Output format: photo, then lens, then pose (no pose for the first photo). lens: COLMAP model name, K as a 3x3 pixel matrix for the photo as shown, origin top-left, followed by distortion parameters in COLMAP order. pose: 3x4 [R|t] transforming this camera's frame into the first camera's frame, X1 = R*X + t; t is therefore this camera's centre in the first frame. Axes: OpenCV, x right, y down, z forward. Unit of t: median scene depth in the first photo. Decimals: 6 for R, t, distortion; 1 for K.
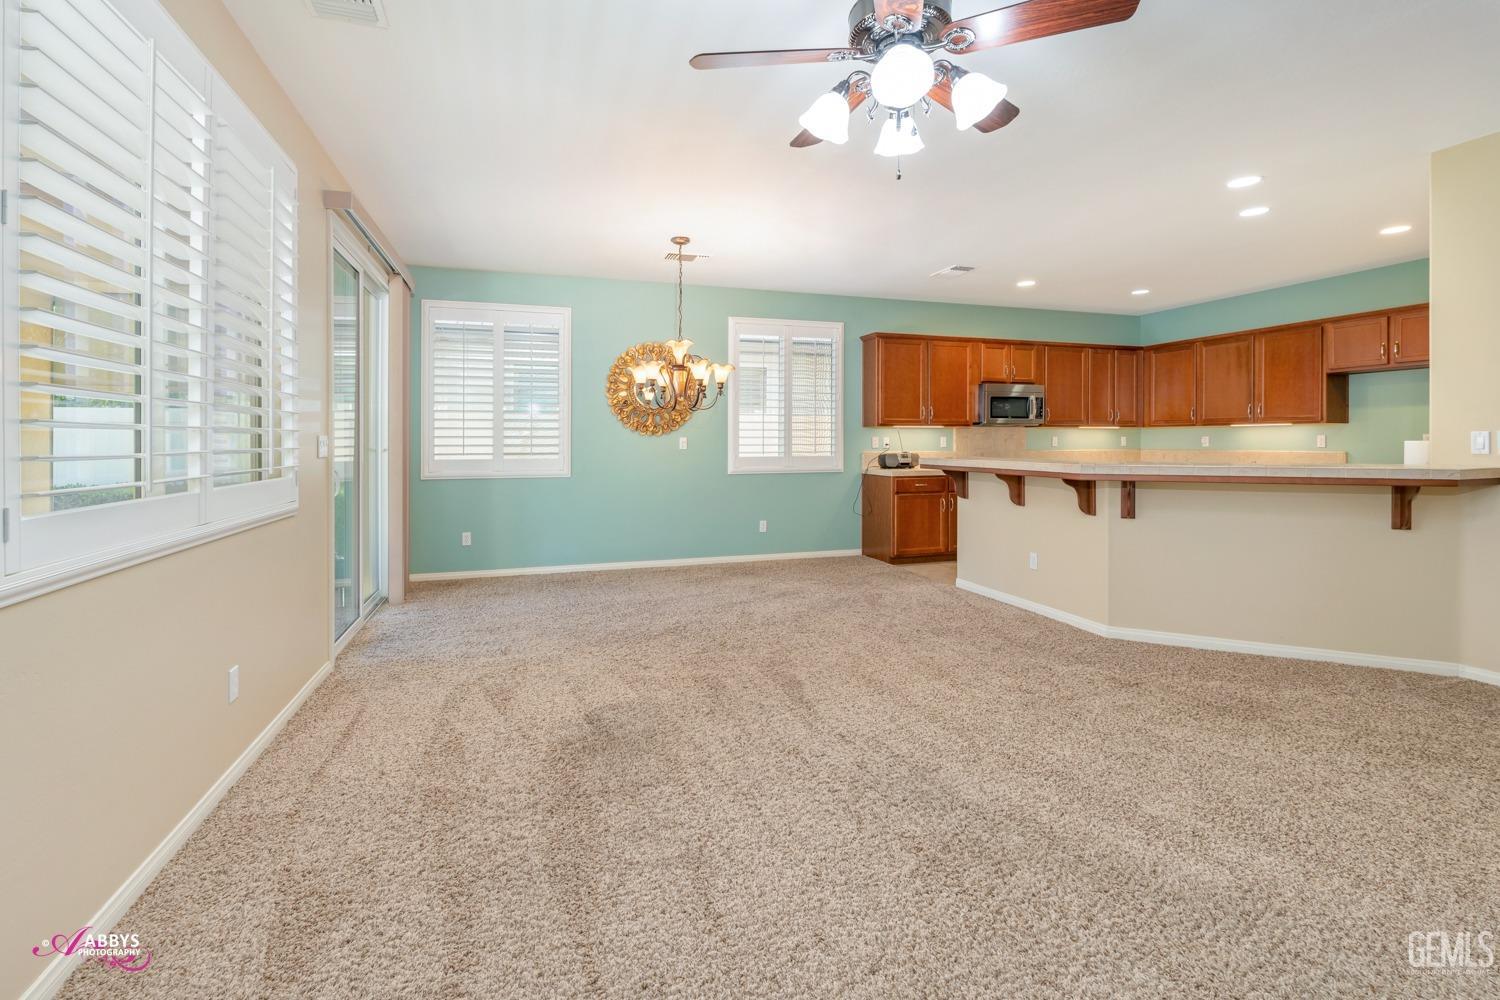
lens RADIAL K [[690.0, 0, 748.9], [0, 690.0, 445.3], [0, 0, 1]] dist [0.002078, -0.000290]
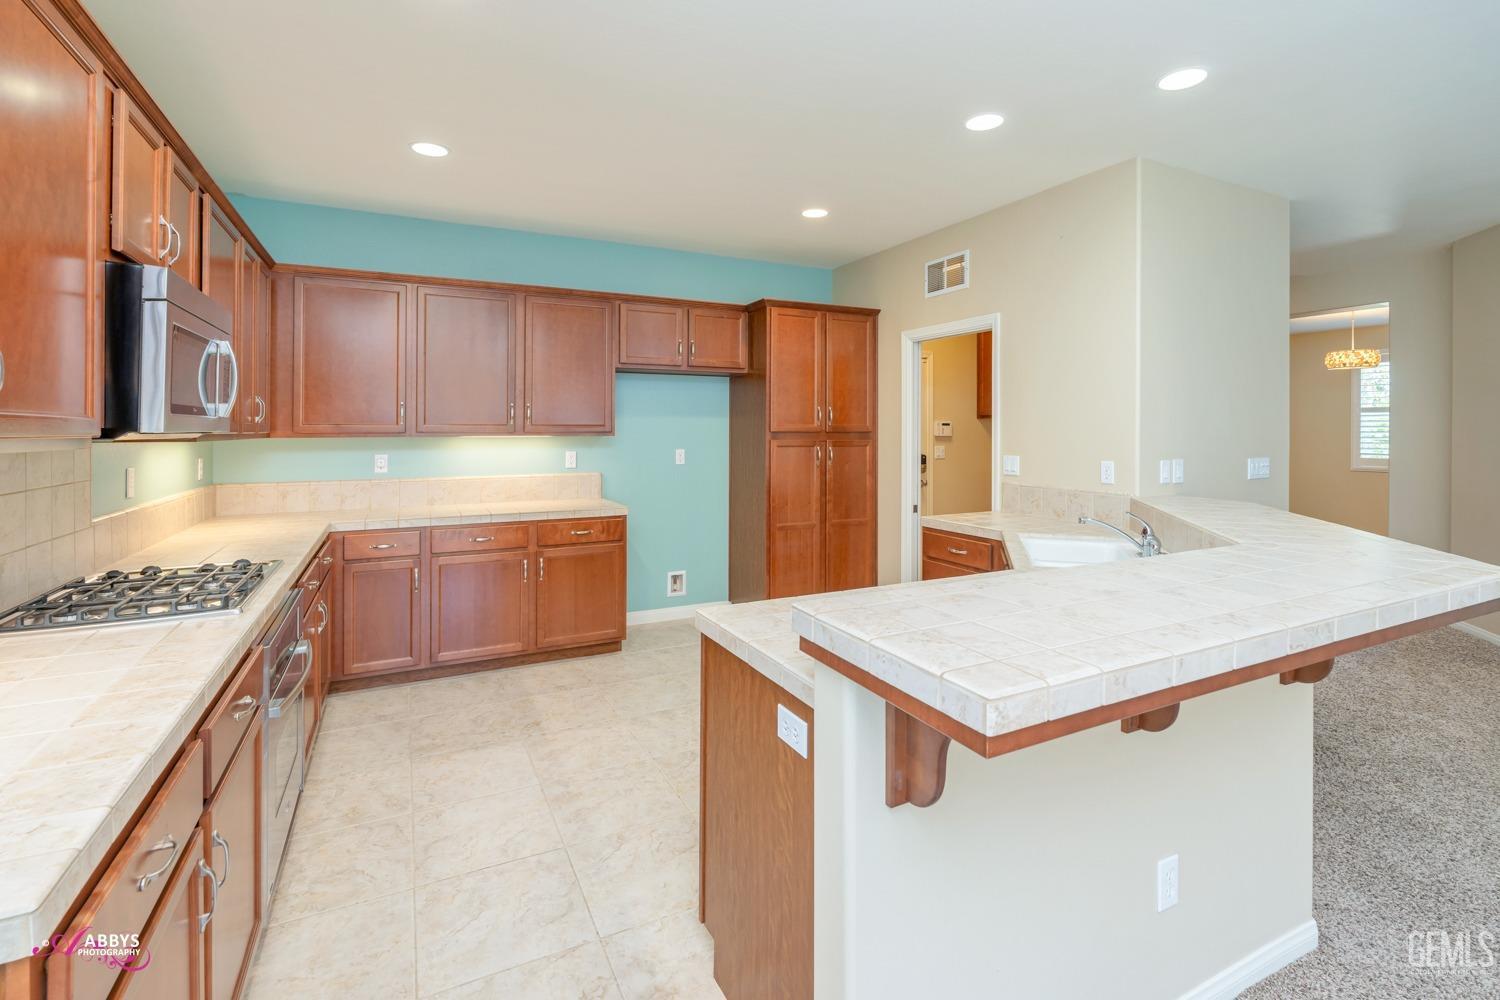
lens RADIAL K [[690.0, 0, 755.3], [0, 690.0, 436.5], [0, 0, 1]] dist [0.002078, -0.000290]
pose [[-0.150867, -0.006206, 0.988535, 0.081316], [0.003128, 0.999972, 0.006755, -0.032286], [-0.988549, 0.004111, -0.150843, 0.853851]]
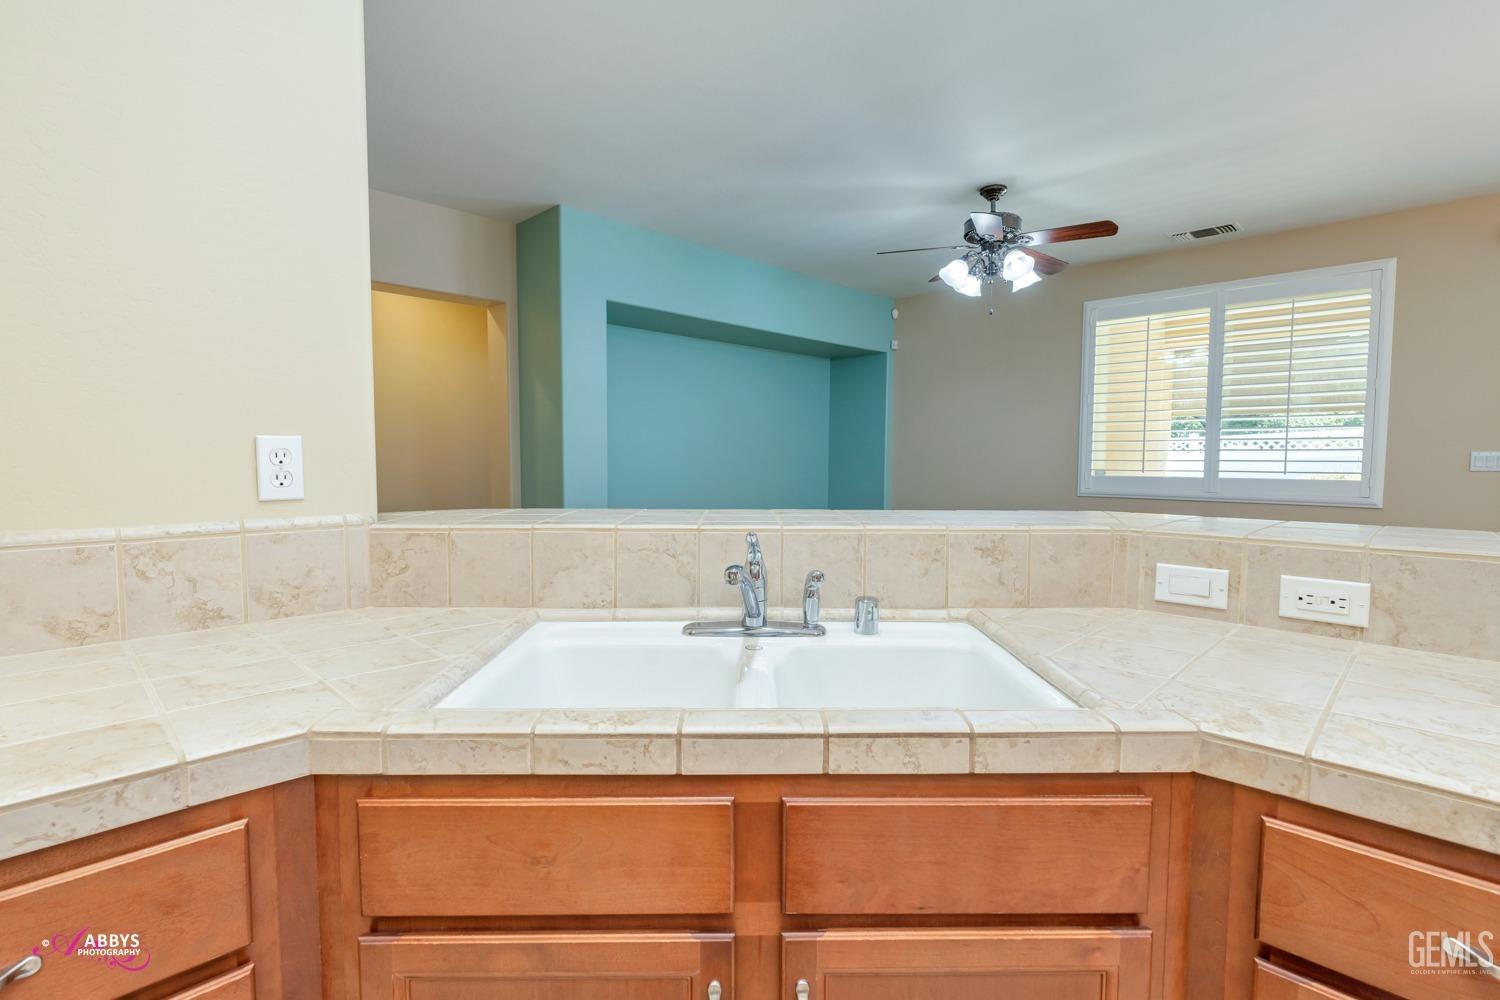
lens RADIAL K [[690.0, 0, 764.3], [0, 690.0, 493.8], [0, 0, 1]] dist [0.002078, -0.000290]
pose [[-0.891956, 0.023830, -0.451494, 0.506565], [-0.004073, 0.998146, 0.060729, -0.006633], [0.452105, 0.056006, -0.890205, 0.739087]]
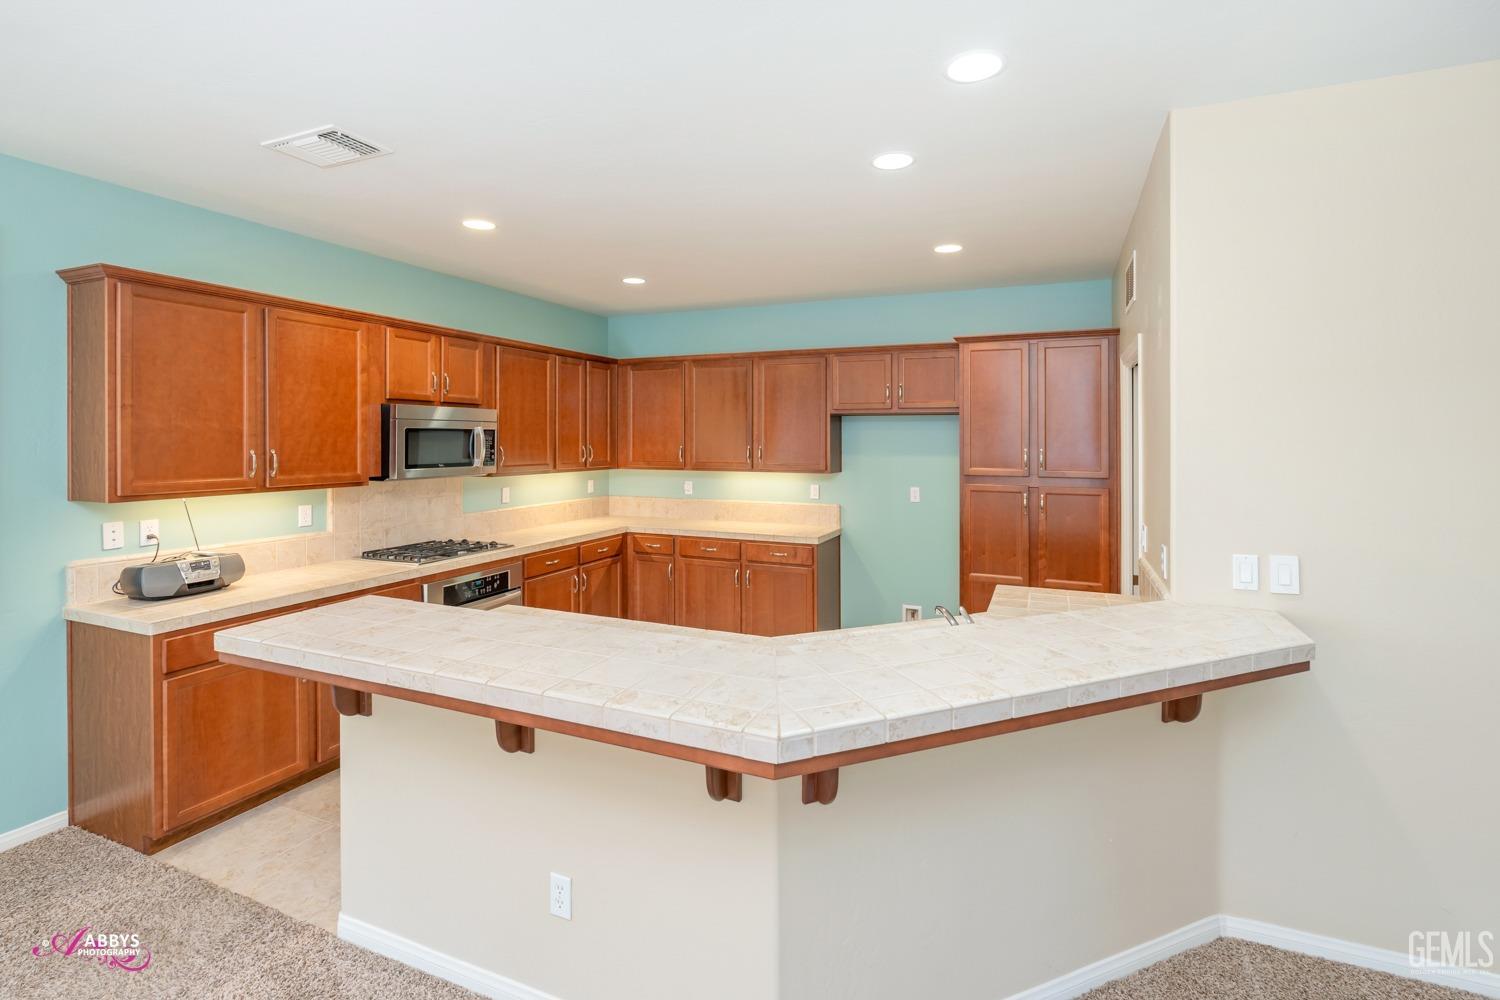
lens RADIAL K [[690.0, 0, 749.8], [0, 690.0, 448.4], [0, 0, 1]] dist [0.002078, -0.000290]
pose [[0.670894, -0.004855, 0.741538, 0.136489], [-0.001545, 0.999967, 0.007944, -0.061593], [-0.741552, -0.006475, 0.670864, 0.456744]]
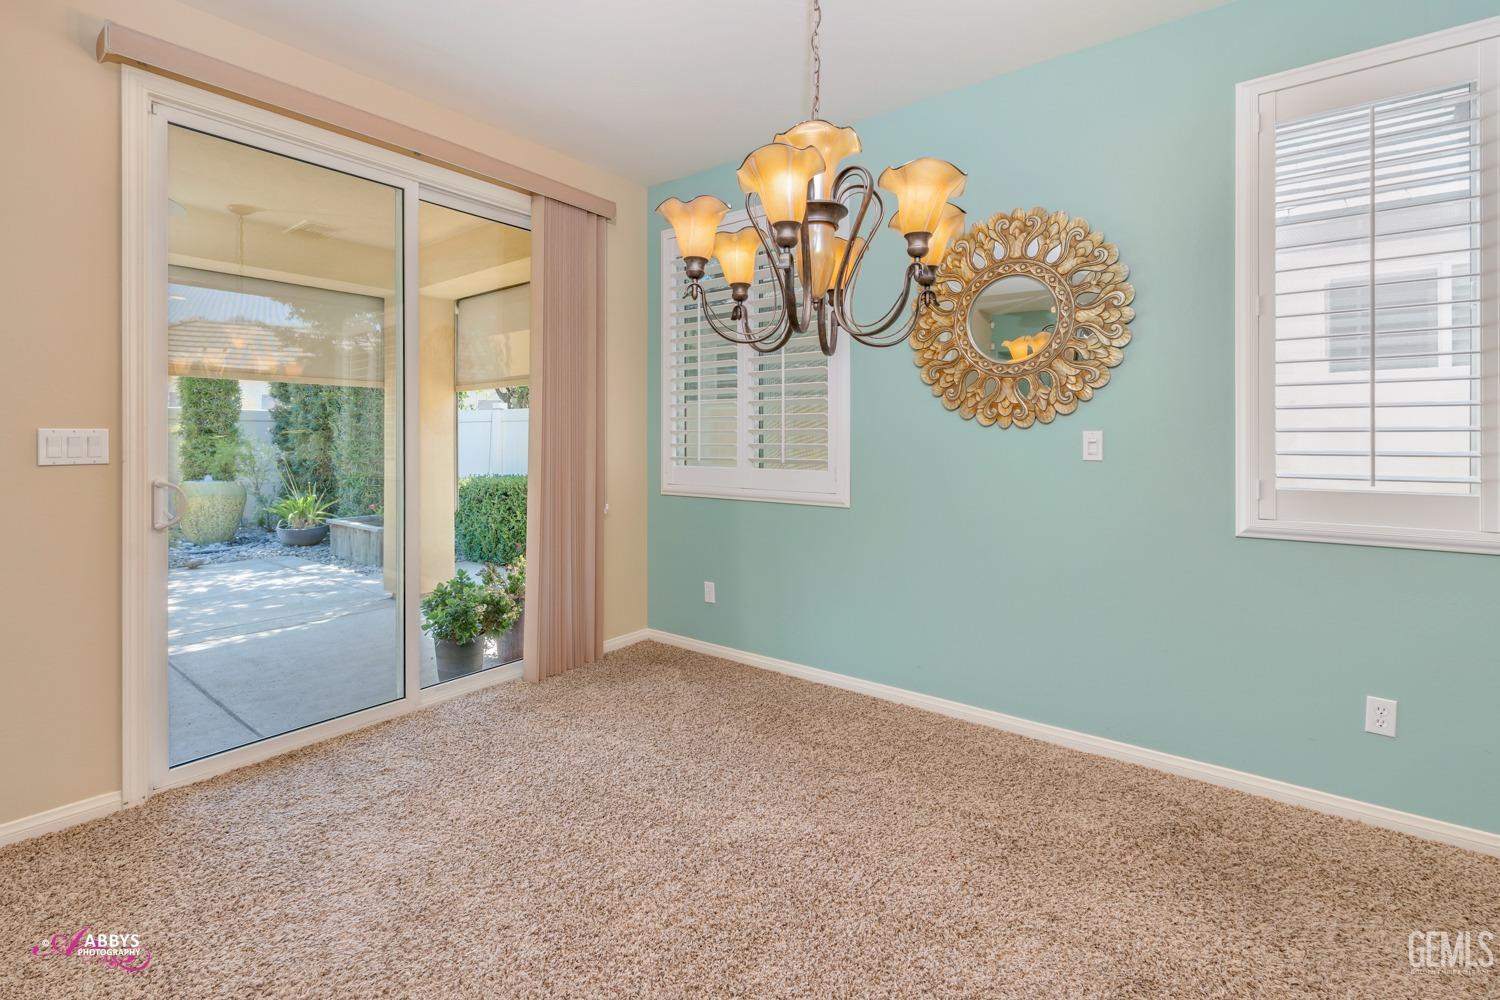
lens RADIAL K [[690.0, 0, 743.7], [0, 690.0, 446.3], [0, 0, 1]] dist [0.002078, -0.000290]
pose [[0.549072, 0.012566, -0.835680, 0.118389], [-0.004236, 0.999916, 0.012253, -0.006166], [0.835764, -0.003188, 0.549079, 0.575852]]
